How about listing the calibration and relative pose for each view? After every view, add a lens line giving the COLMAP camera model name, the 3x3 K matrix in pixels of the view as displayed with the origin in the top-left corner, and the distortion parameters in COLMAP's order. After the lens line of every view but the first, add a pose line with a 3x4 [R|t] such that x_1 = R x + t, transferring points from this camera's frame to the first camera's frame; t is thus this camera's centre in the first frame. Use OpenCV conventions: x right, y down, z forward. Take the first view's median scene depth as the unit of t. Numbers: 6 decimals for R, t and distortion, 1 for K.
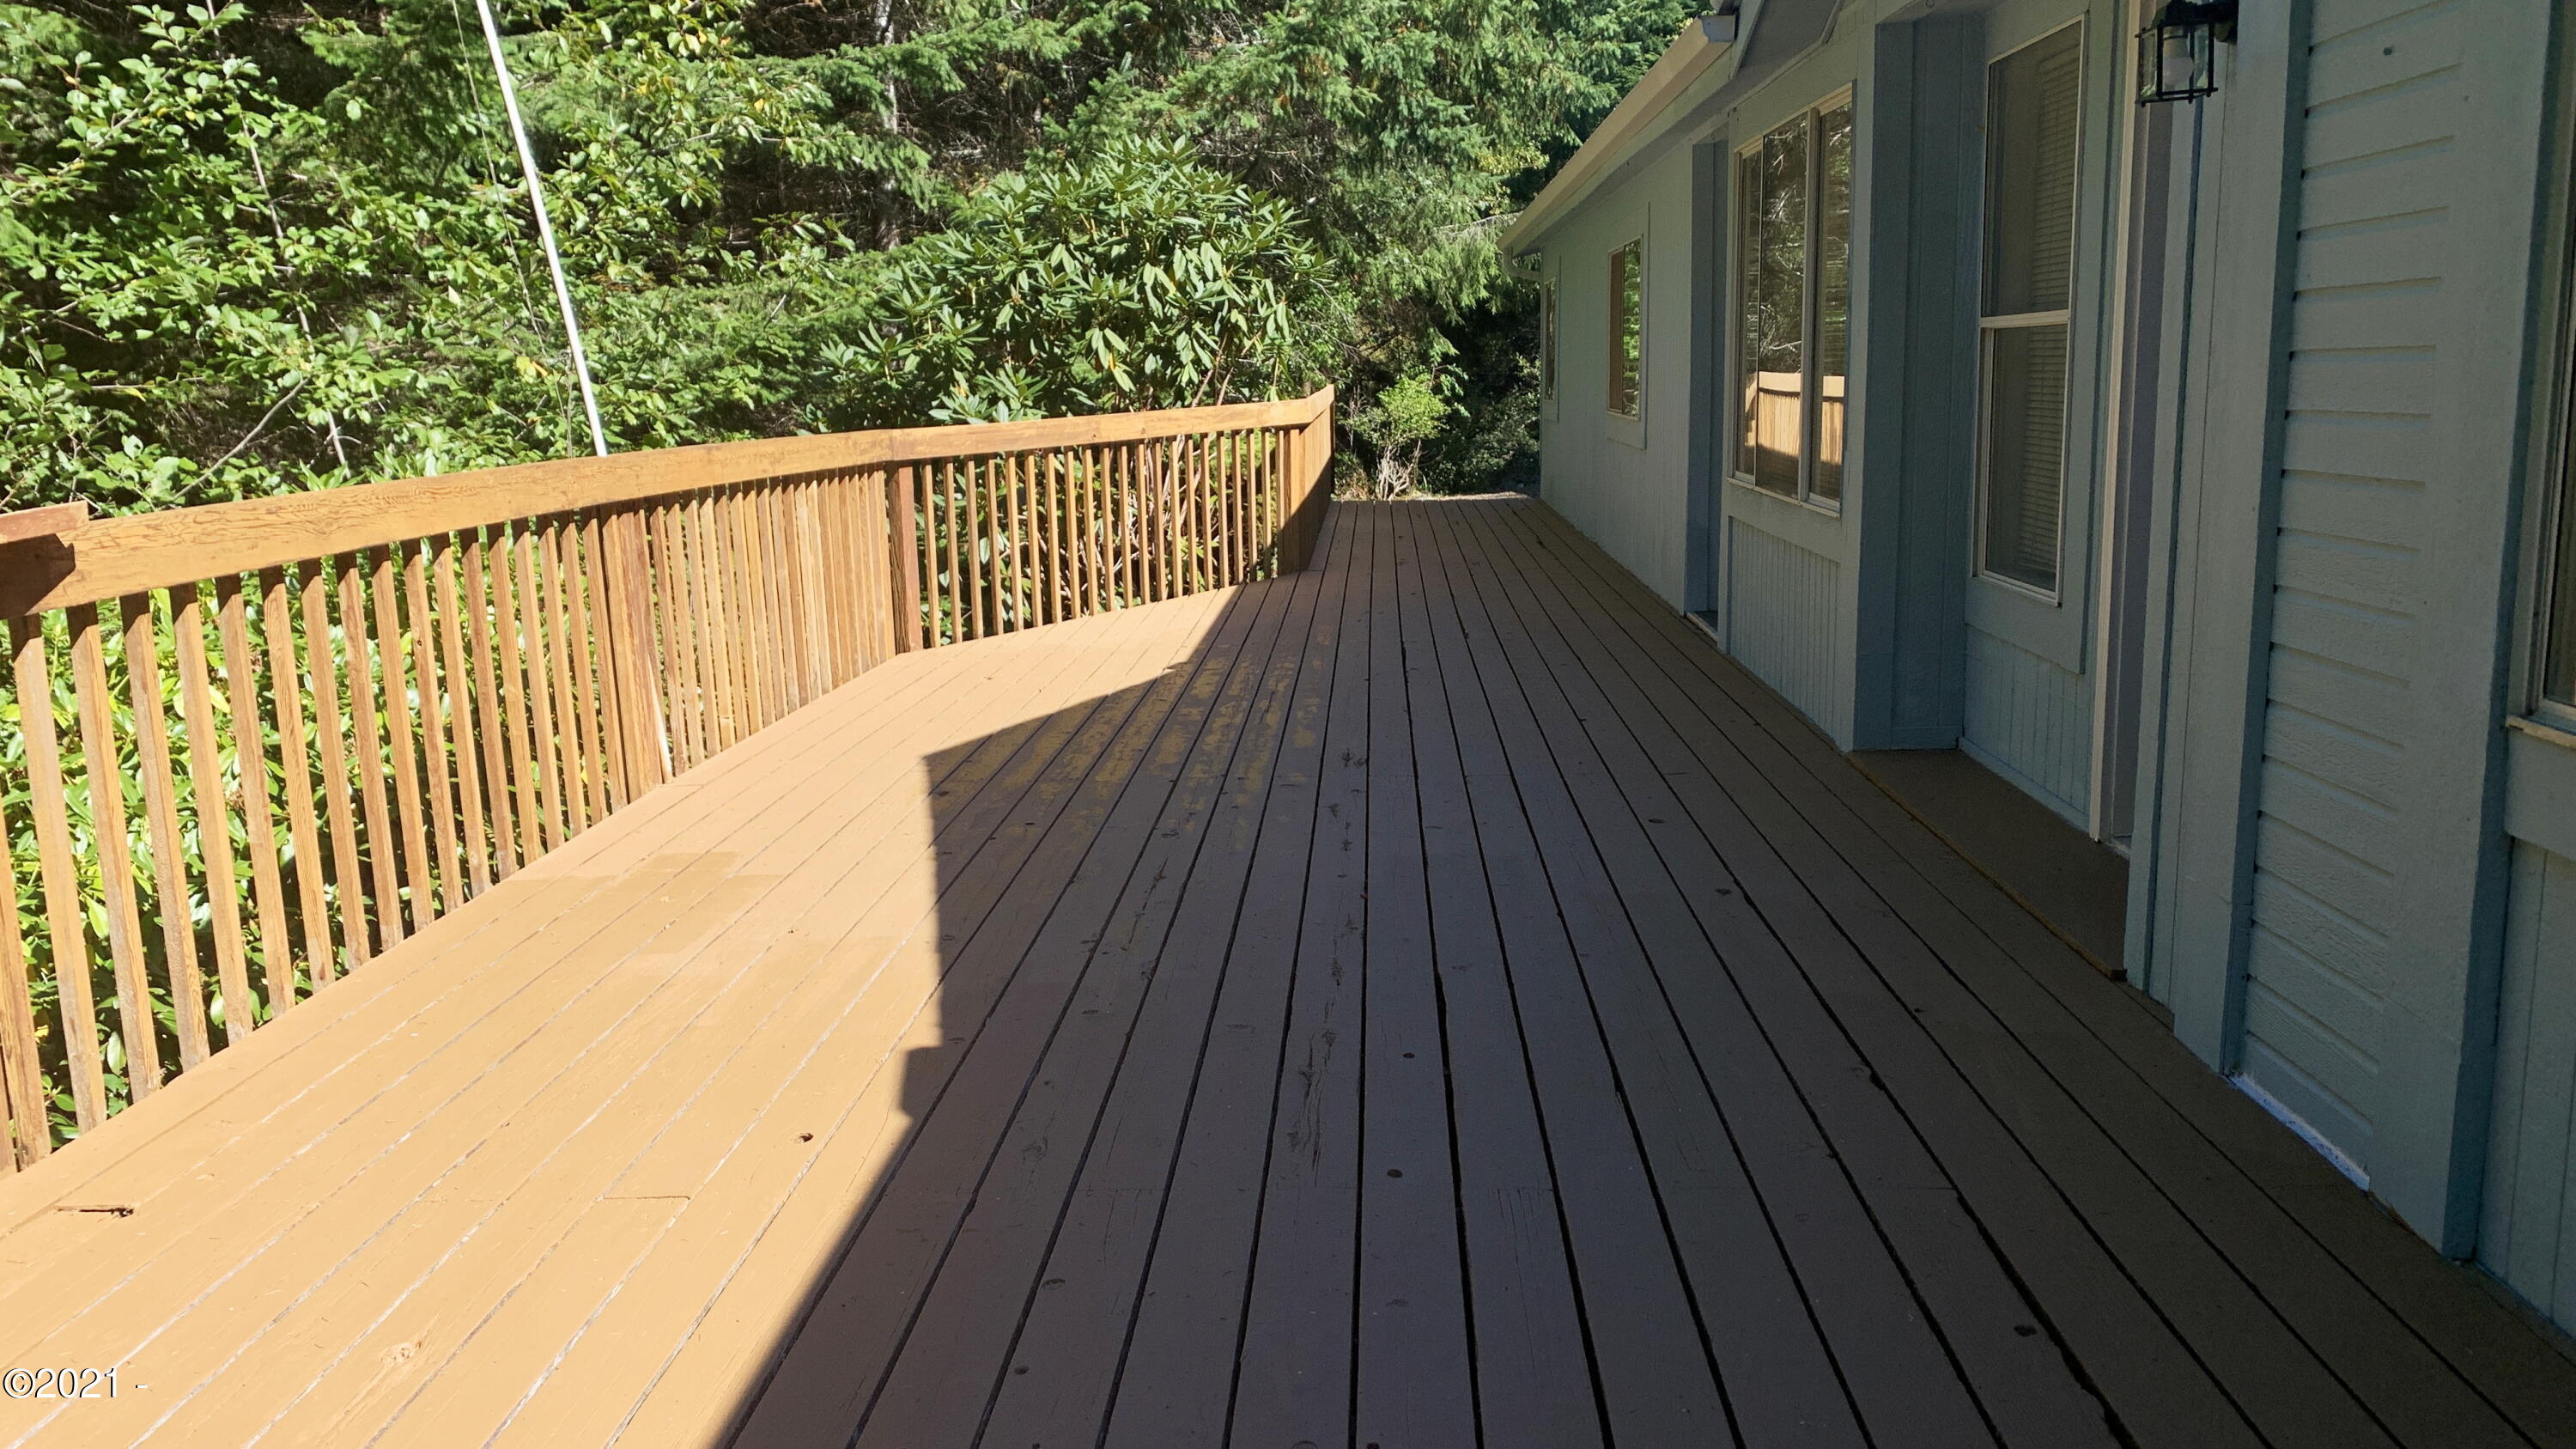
lens RADIAL K [[2064.9, 0, 1277.7], [0, 2064.9, 724.7], [0, 0, 1]] dist [0.002564, 0.063428]
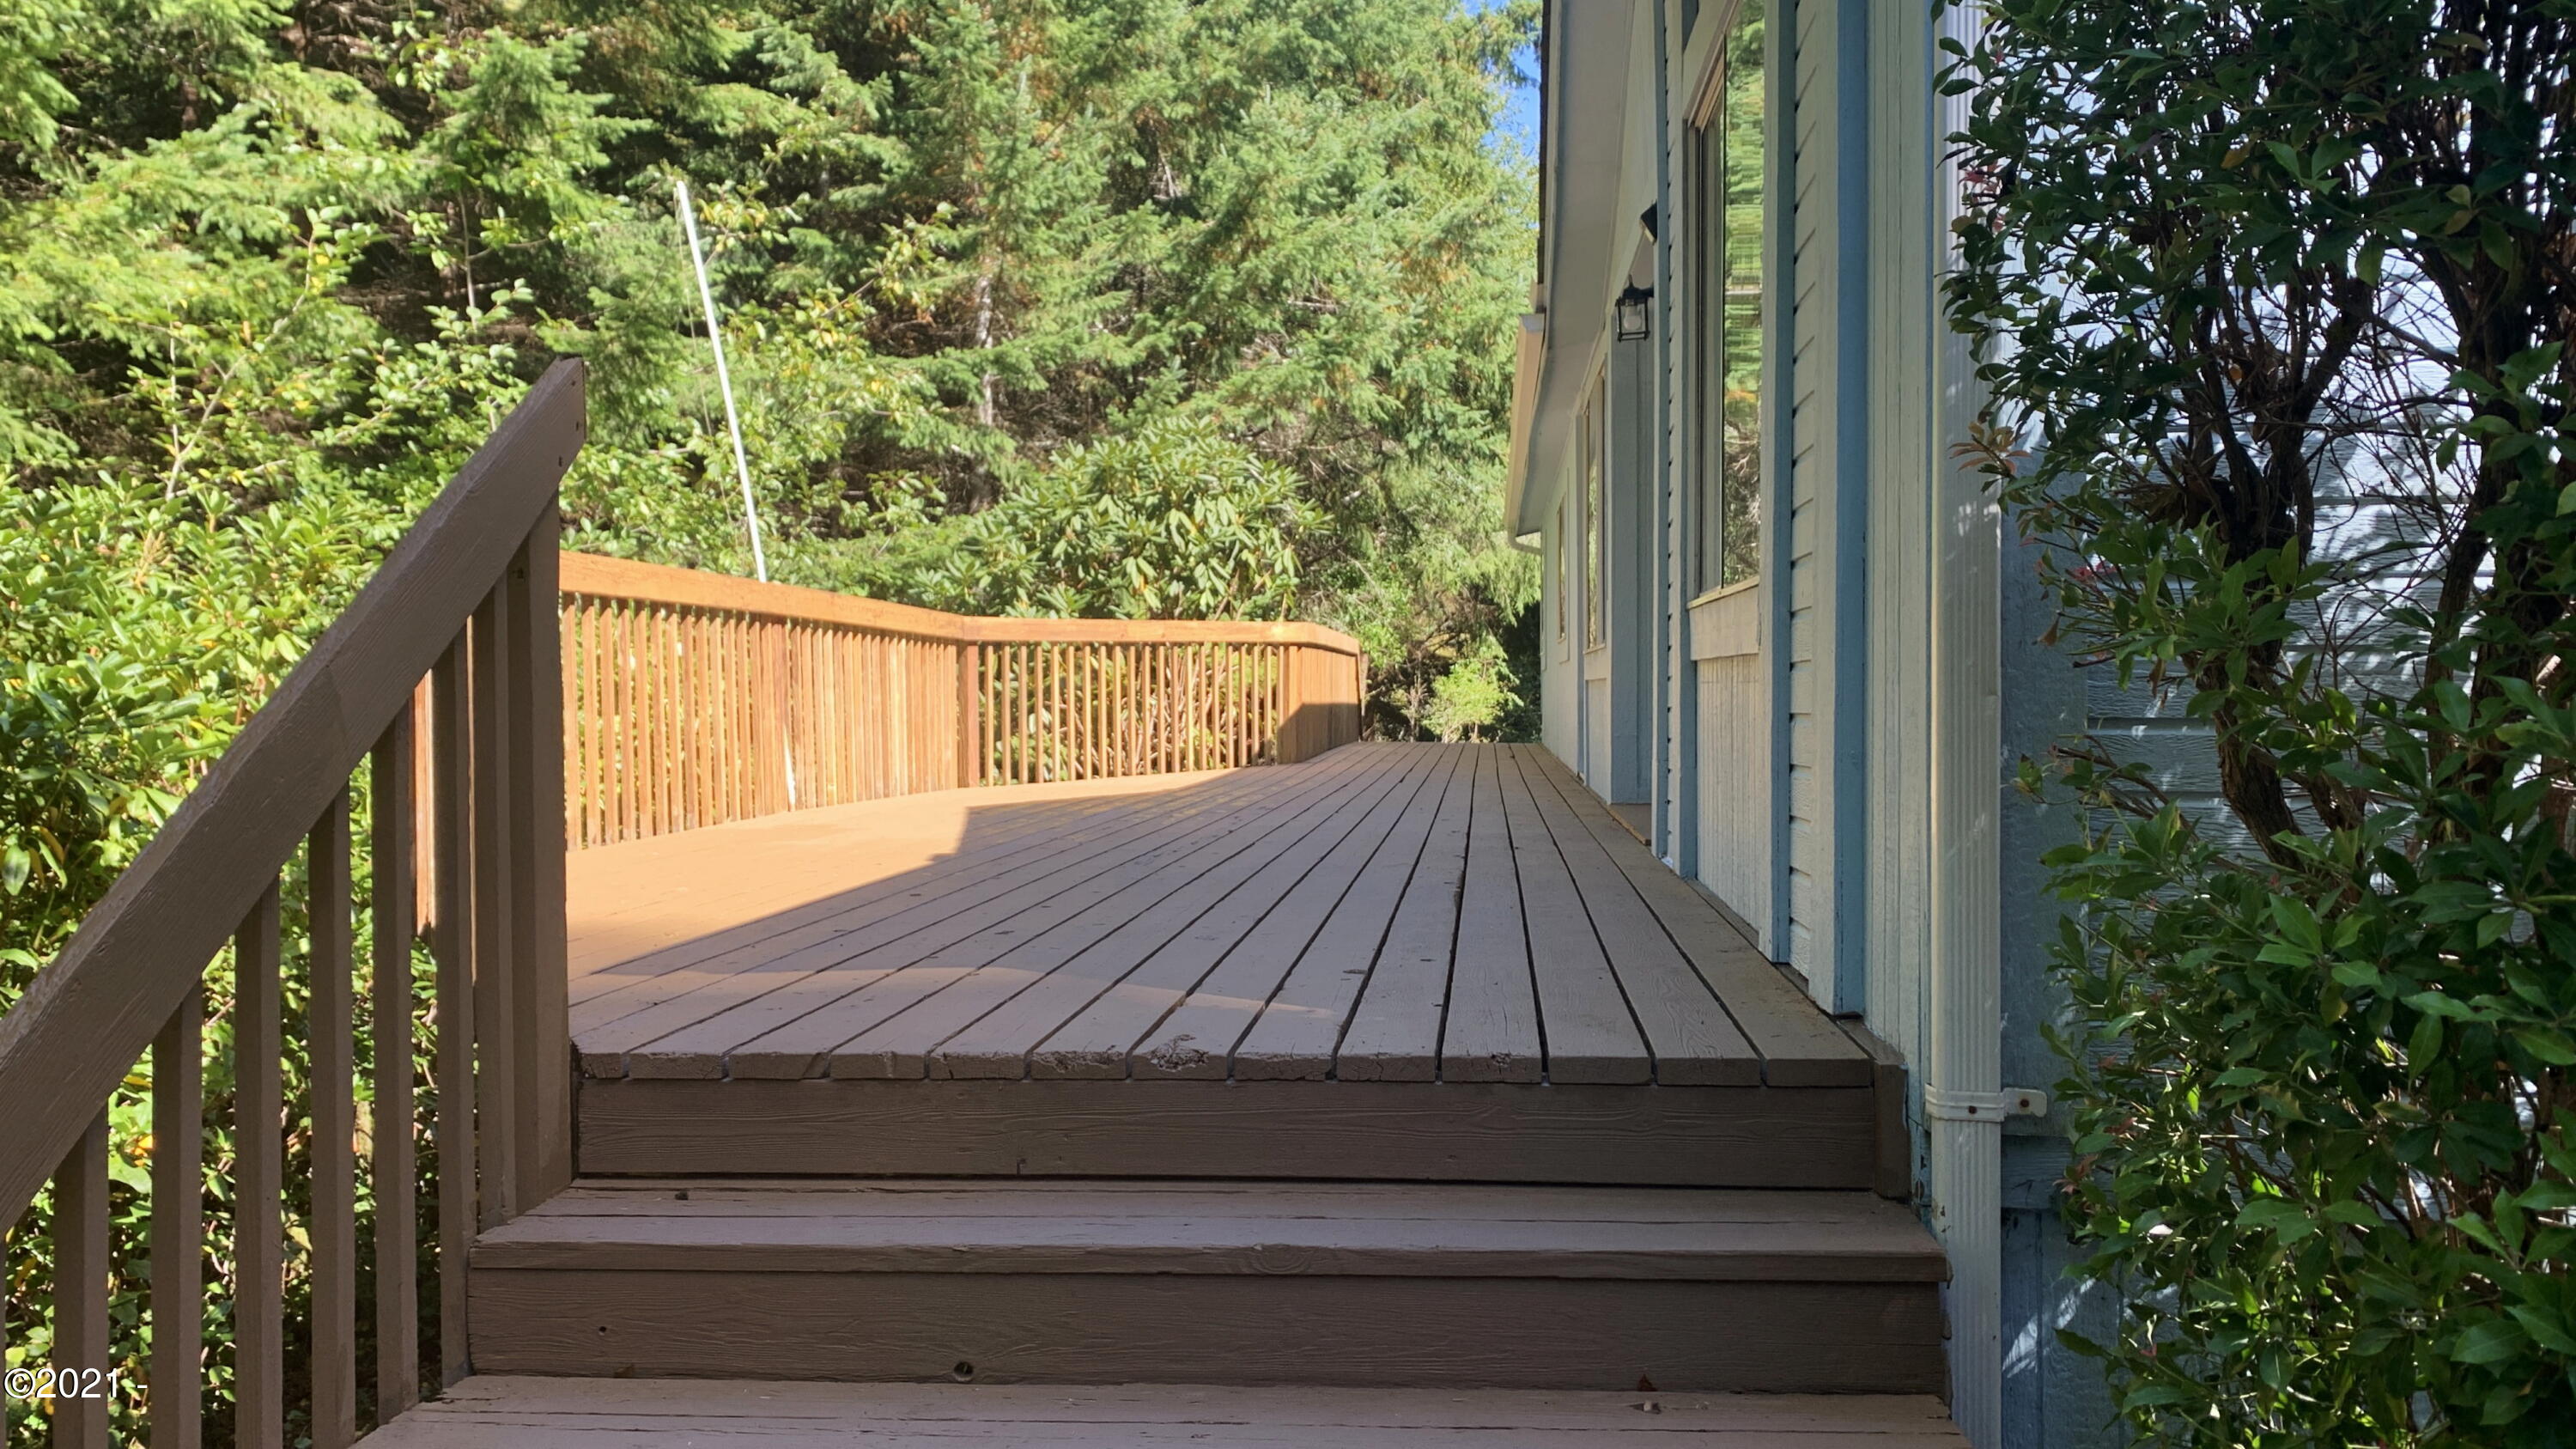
lens RADIAL K [[2064.9, 0, 1299.4], [0, 2064.9, 730.8], [0, 0, 1]] dist [0.002564, 0.063428]
pose [[0.999318, 0.017130, -0.032727, 0.054513], [-0.021777, 0.988839, -0.147386, 0.090703], [0.029837, 0.147998, 0.988538, -0.217132]]
